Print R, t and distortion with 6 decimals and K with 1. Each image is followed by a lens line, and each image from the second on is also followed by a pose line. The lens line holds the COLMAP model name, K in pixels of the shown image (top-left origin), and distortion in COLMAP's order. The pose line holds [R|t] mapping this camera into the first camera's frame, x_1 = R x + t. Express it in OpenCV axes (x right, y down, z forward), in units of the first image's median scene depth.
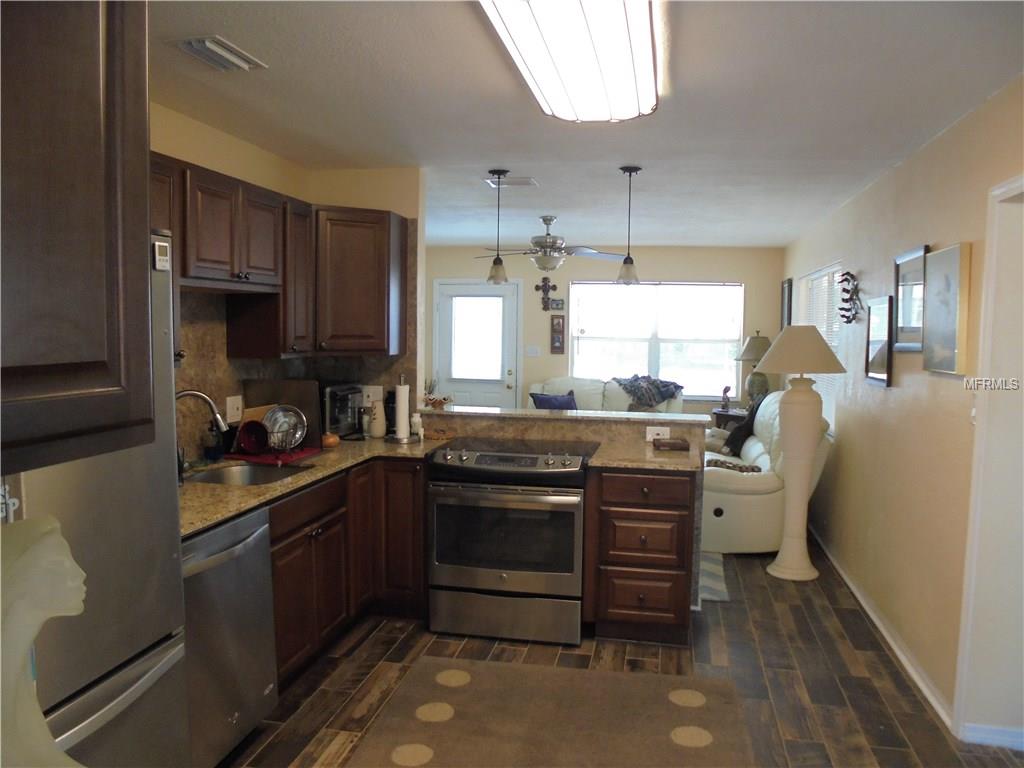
lens RADIAL K [[769.5, 0, 519.6], [0, 769.5, 382.9], [0, 0, 1]] dist [-0.075085, 0.019461]
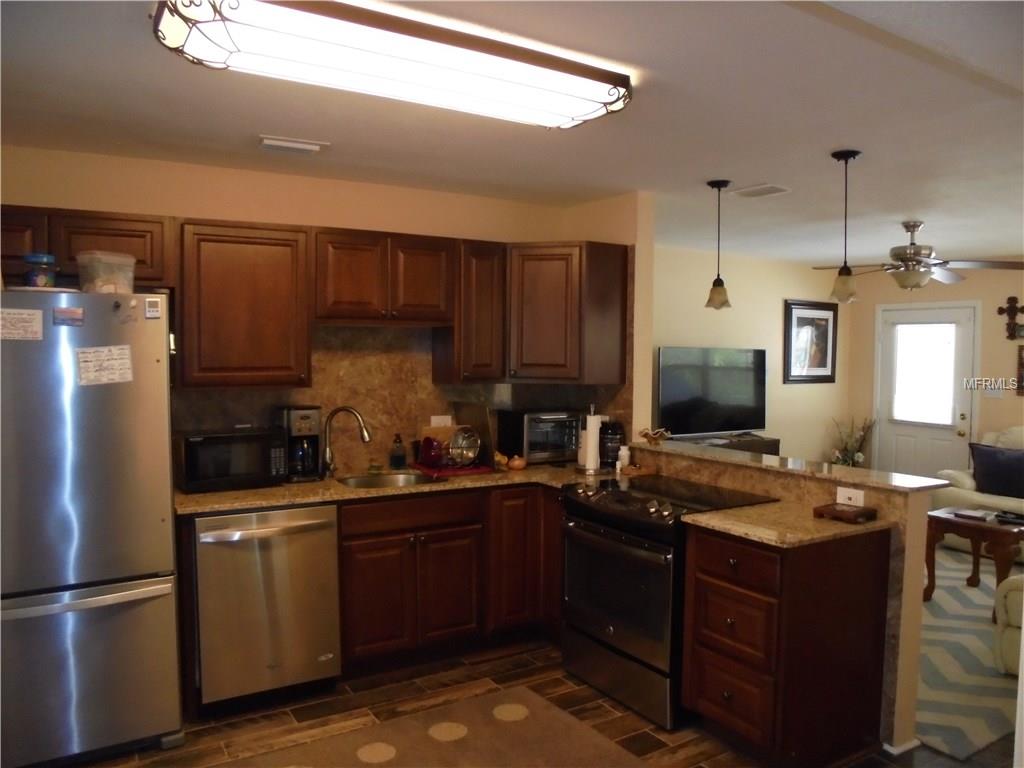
lens RADIAL K [[769.5, 0, 519.0], [0, 769.5, 384.8], [0, 0, 1]] dist [-0.075085, 0.019461]
pose [[0.690658, 0.025041, -0.722748, 0.503407], [-0.055556, 0.998284, -0.018501, -0.013085], [0.721044, 0.052931, 0.690864, 0.251910]]
